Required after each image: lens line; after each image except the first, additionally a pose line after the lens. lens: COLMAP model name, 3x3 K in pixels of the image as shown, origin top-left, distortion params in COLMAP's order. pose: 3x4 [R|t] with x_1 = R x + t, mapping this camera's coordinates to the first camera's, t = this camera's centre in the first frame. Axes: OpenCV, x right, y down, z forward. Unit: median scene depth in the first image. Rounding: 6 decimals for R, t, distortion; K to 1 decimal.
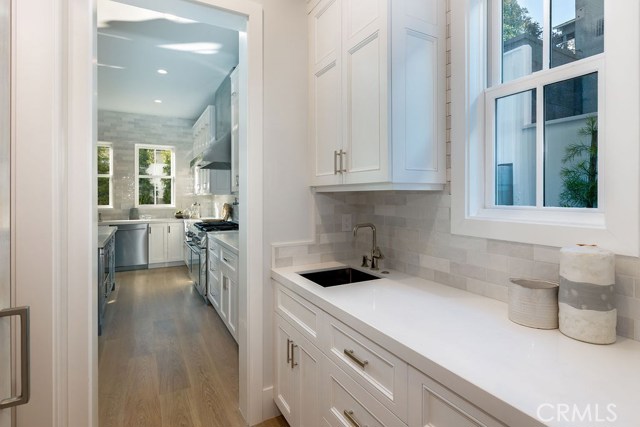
lens RADIAL K [[326.7, 0, 322.5], [0, 326.7, 193.3], [0, 0, 1]] dist [0.001597, 0.000228]
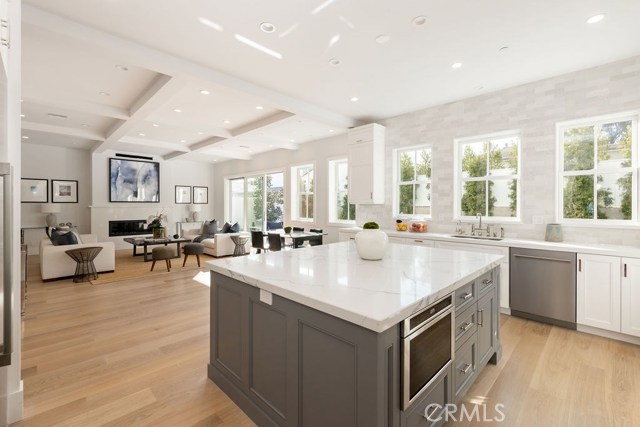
lens RADIAL K [[280.3, 0, 324.8], [0, 280.3, 203.0], [0, 0, 1]] dist [0.001474, 0.000792]
pose [[0.284202, 0.003405, -0.958758, -0.175254], [0.001201, 0.999992, 0.003907, 0.001940], [0.958764, -0.002262, 0.284195, 0.411534]]
